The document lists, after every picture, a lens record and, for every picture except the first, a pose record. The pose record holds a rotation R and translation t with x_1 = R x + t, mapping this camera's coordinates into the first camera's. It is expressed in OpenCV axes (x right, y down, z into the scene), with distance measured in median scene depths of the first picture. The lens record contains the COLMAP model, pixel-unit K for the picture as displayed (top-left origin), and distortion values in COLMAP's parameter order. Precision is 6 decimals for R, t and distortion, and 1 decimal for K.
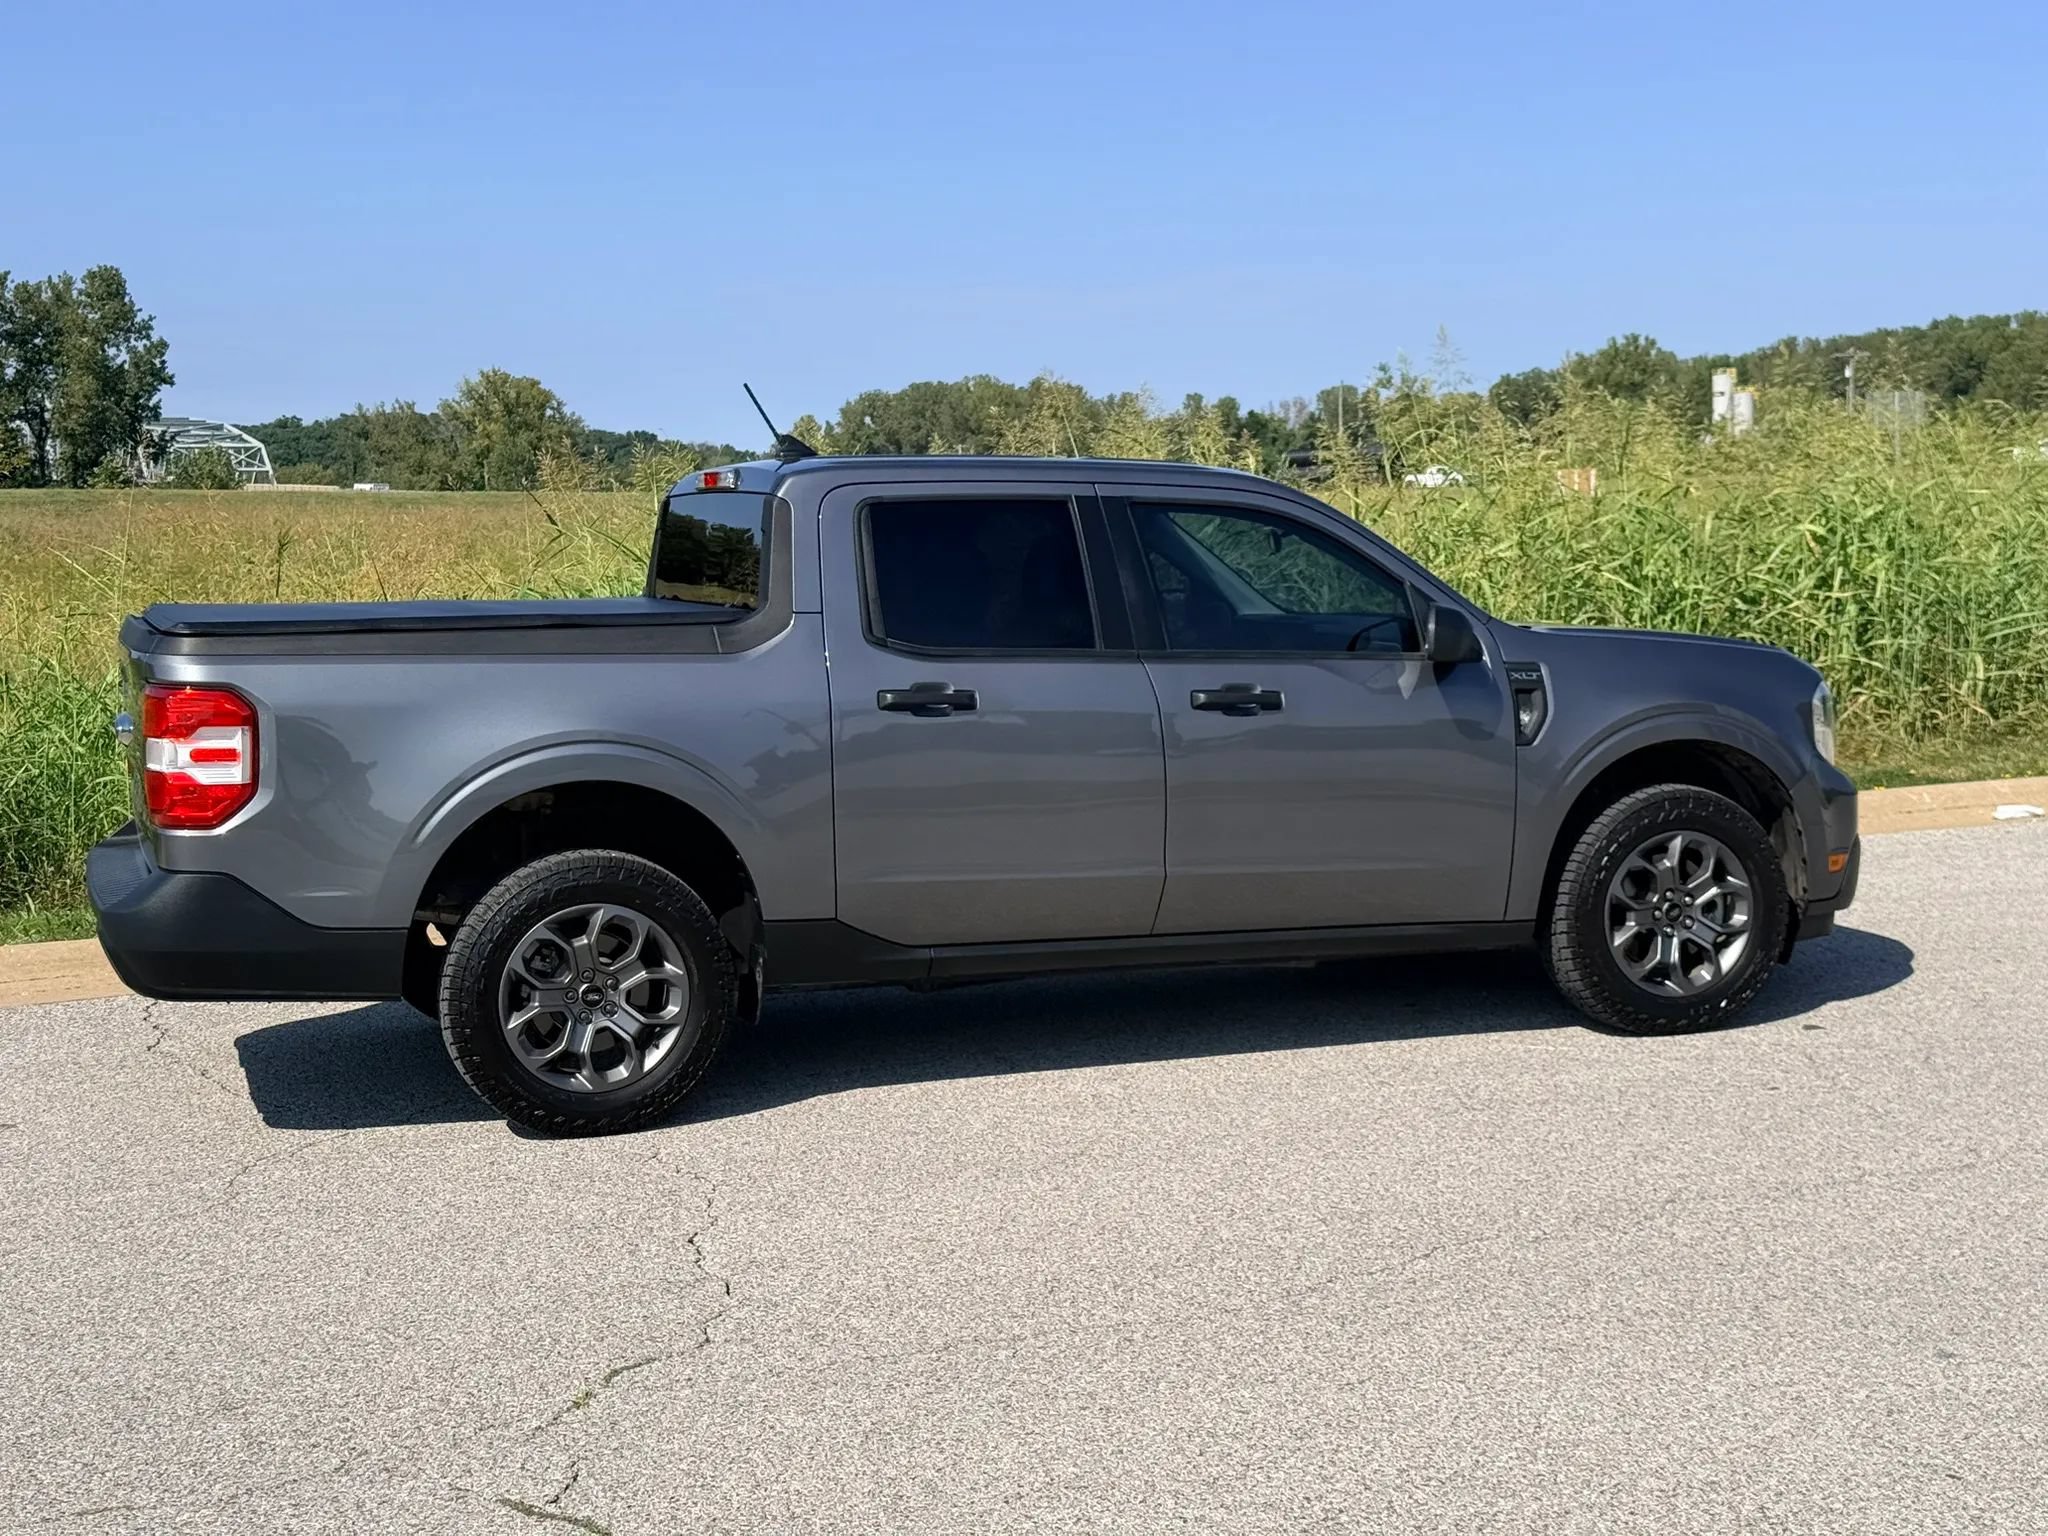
lens RADIAL K [[2844.2, 0, 1024.0], [0, 2844.2, 768.0], [0, 0, 1]] dist [0.188614, -0.390085]
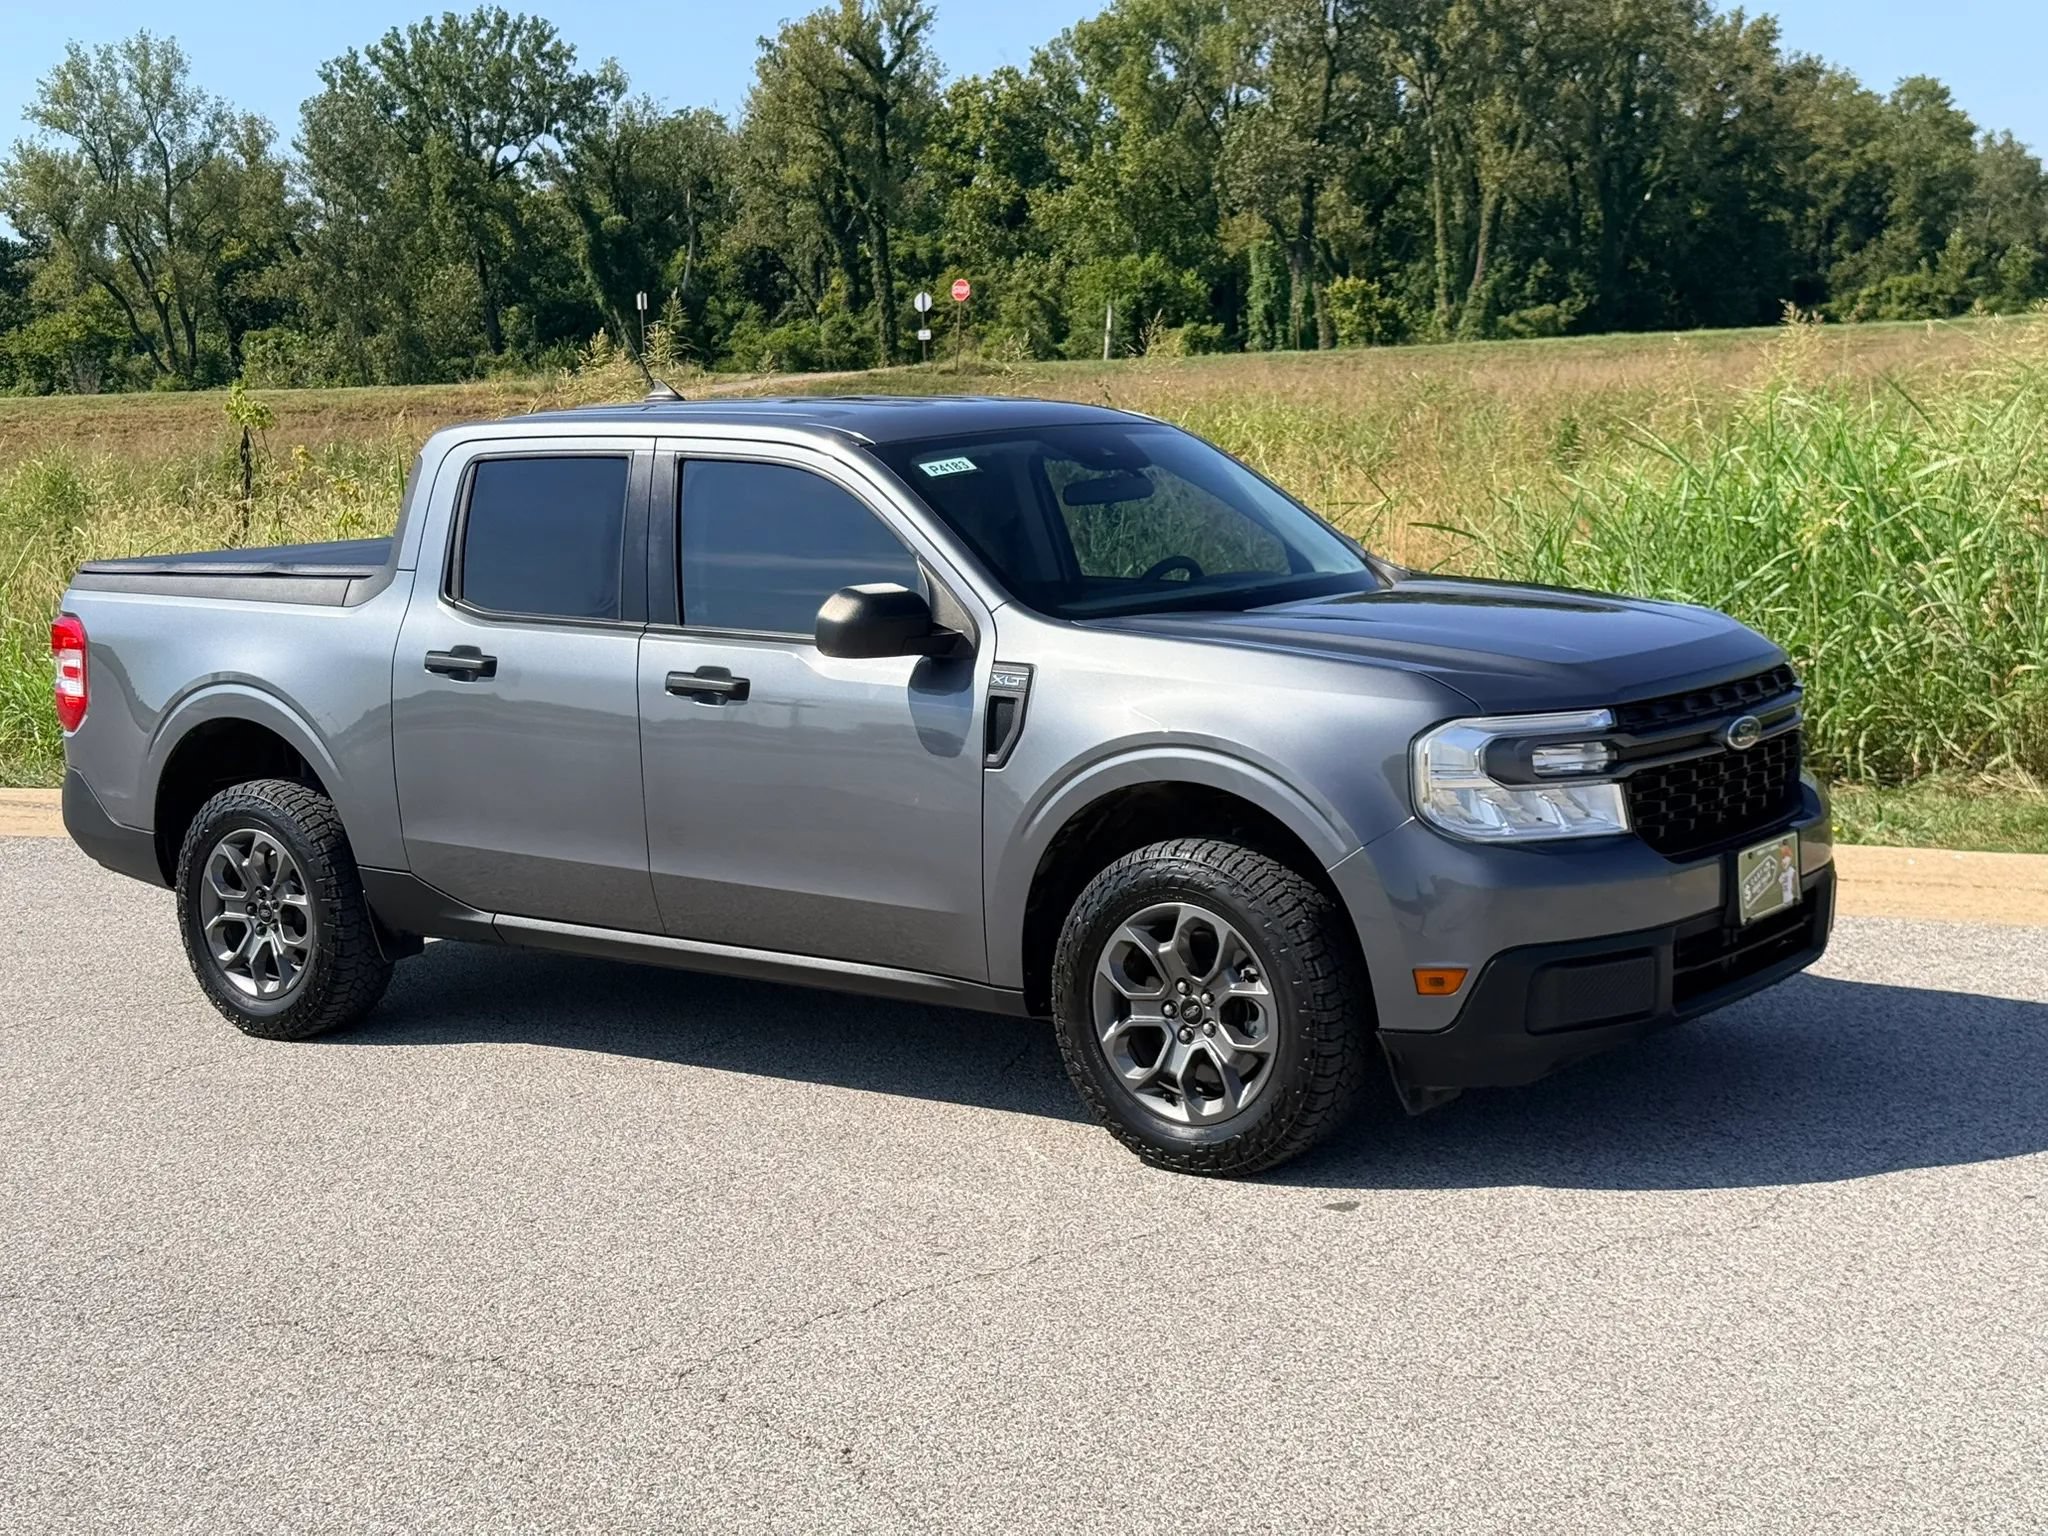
lens RADIAL K [[2844.2, 0, 1024.0], [0, 2844.2, 768.0], [0, 0, 1]] dist [0.188614, -0.390085]
pose [[0.545440, 0.099376, -0.832238, 0.812192], [-0.041709, 0.994934, 0.091468, -0.078164], [0.837111, -0.015178, 0.546822, 0.560561]]
